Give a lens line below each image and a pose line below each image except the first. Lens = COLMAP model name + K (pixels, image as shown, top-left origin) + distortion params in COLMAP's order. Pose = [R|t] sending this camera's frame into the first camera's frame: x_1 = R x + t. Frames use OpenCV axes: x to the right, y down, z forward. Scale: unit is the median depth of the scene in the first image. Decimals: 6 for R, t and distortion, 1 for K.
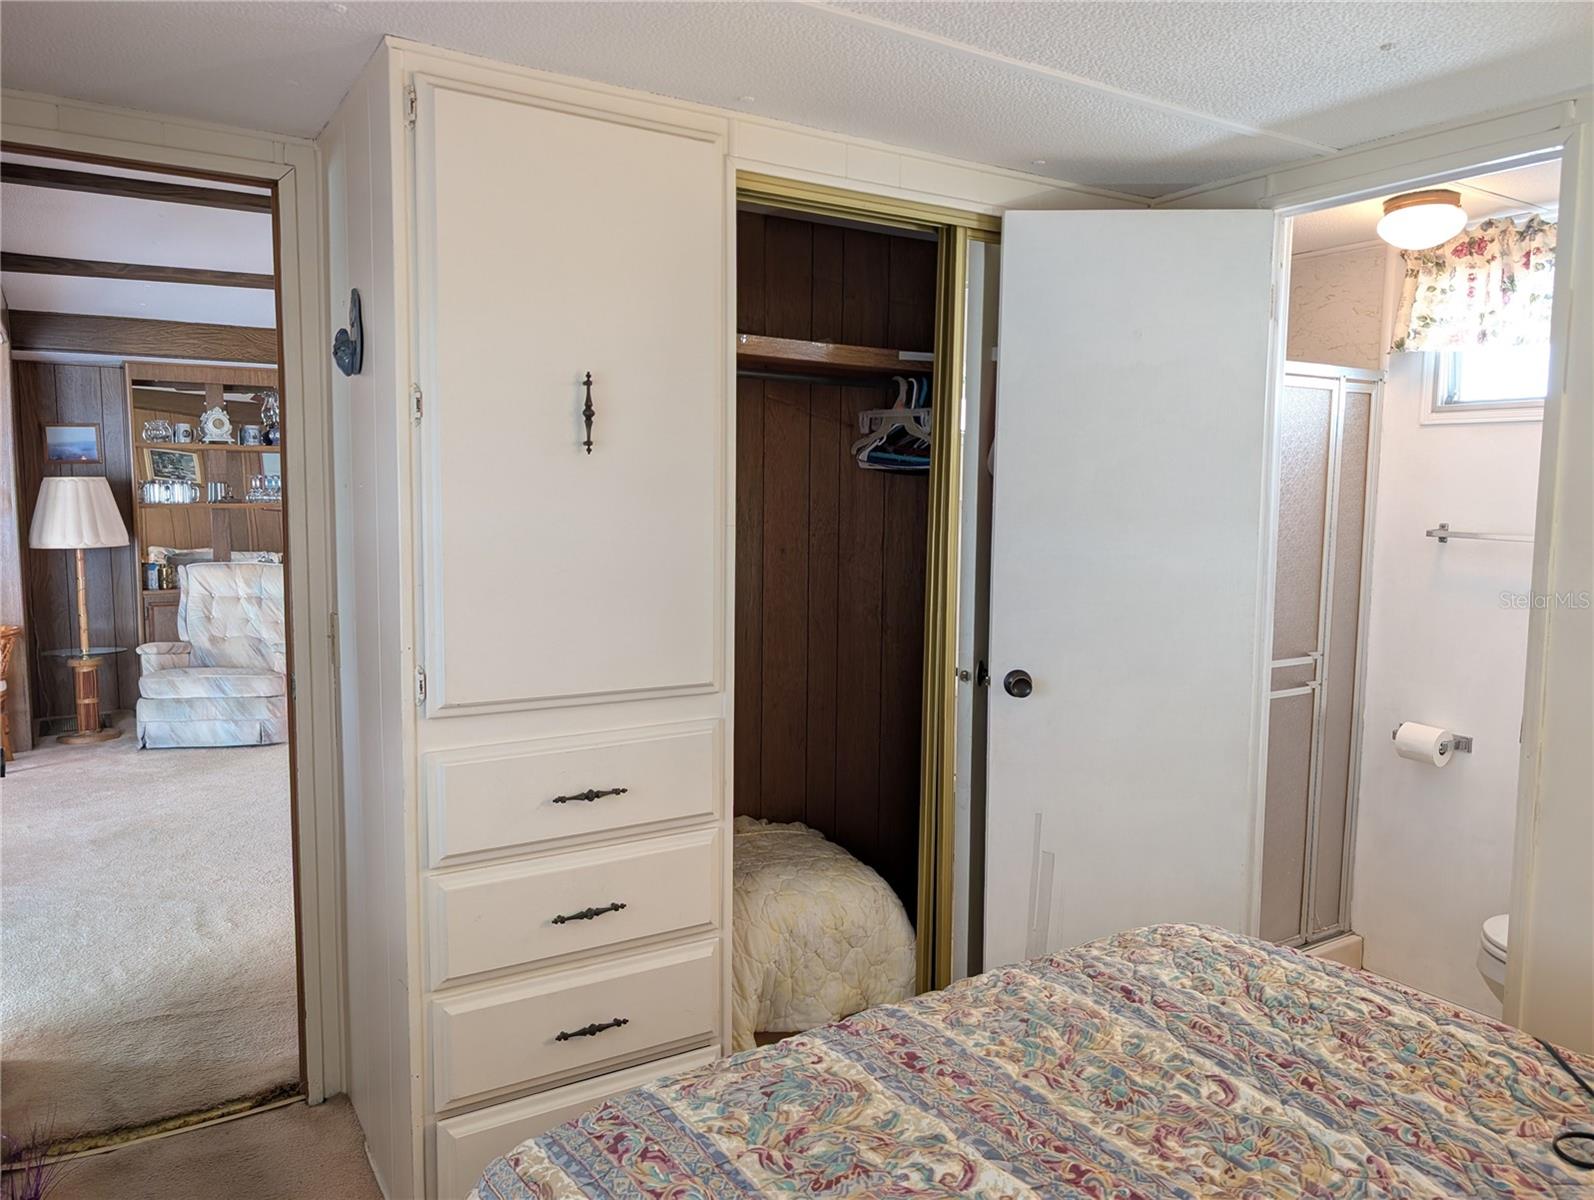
lens RADIAL K [[1142.8, 0, 793.8], [0, 1142.8, 600.3], [0, 0, 1]] dist [-0.008487, -0.005901]
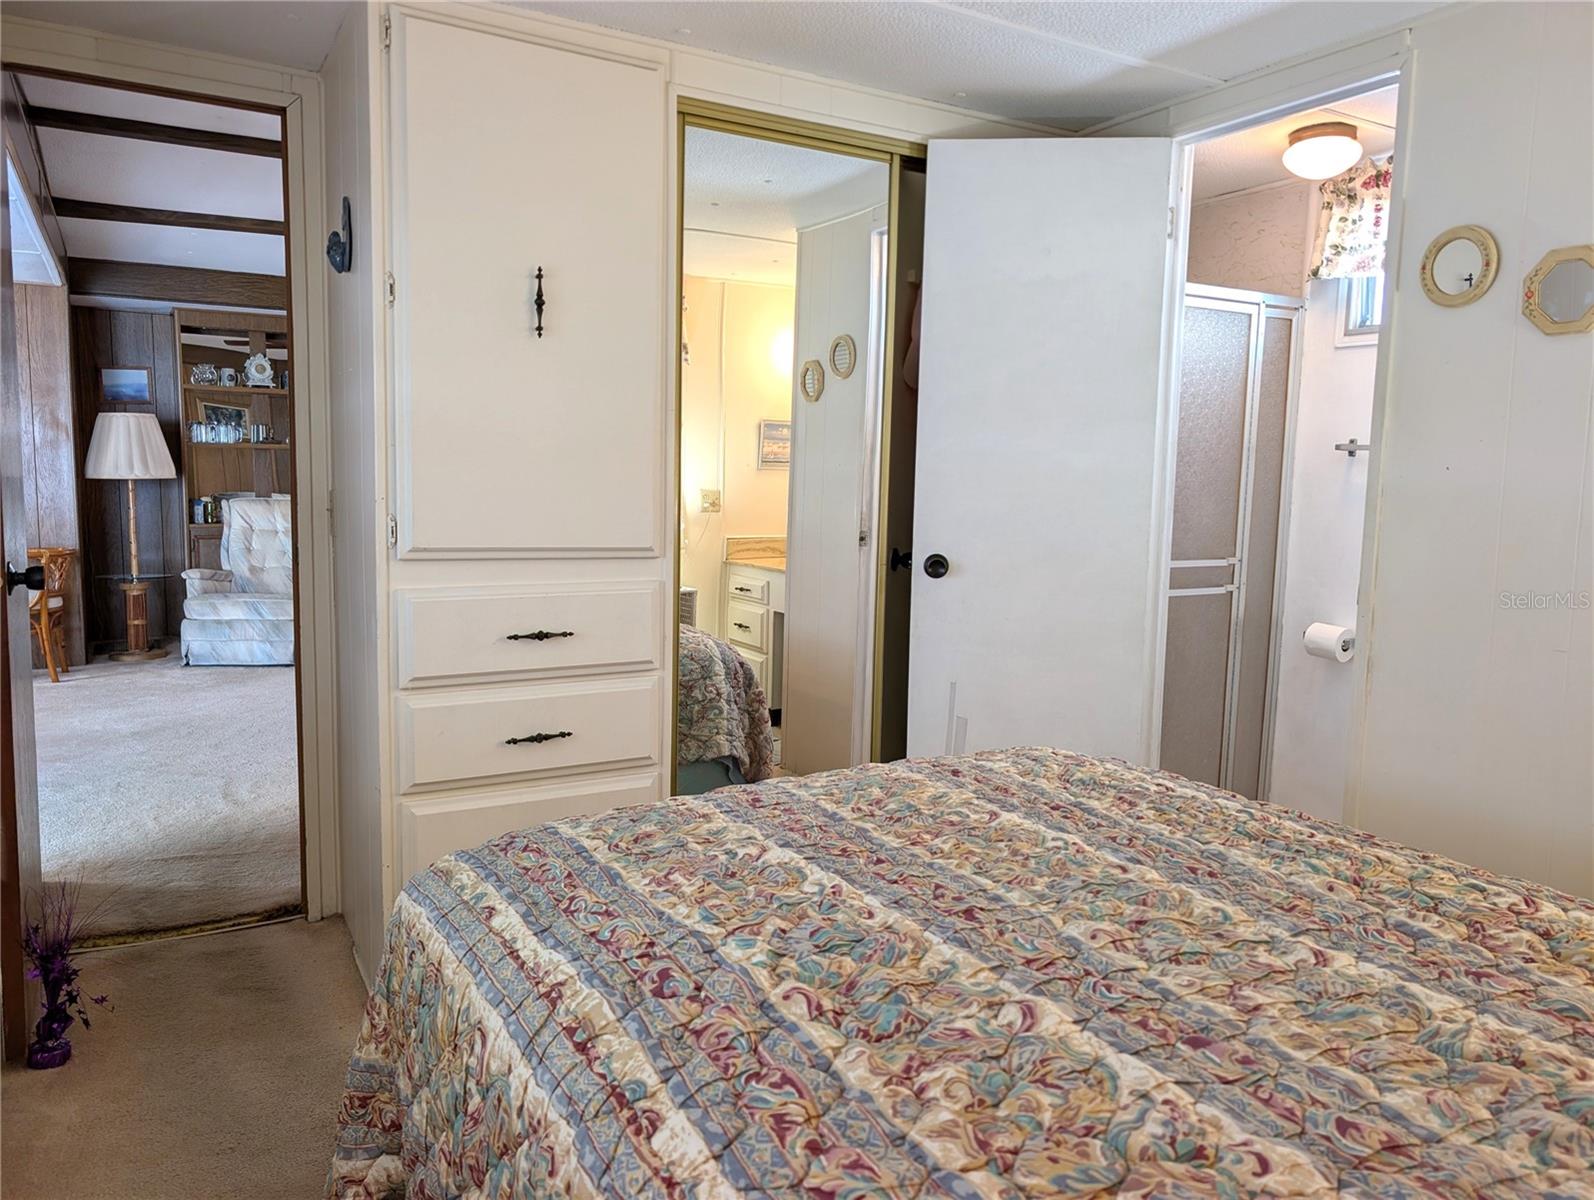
lens RADIAL K [[1142.8, 0, 797.2], [0, 1142.8, 600.4], [0, 0, 1]] dist [-0.008487, -0.005901]
pose [[0.999125, 0.018182, -0.037673, 0.101613], [-0.017490, 0.999674, 0.018605, 0.087391], [0.037998, -0.017930, 0.999117, -0.120885]]
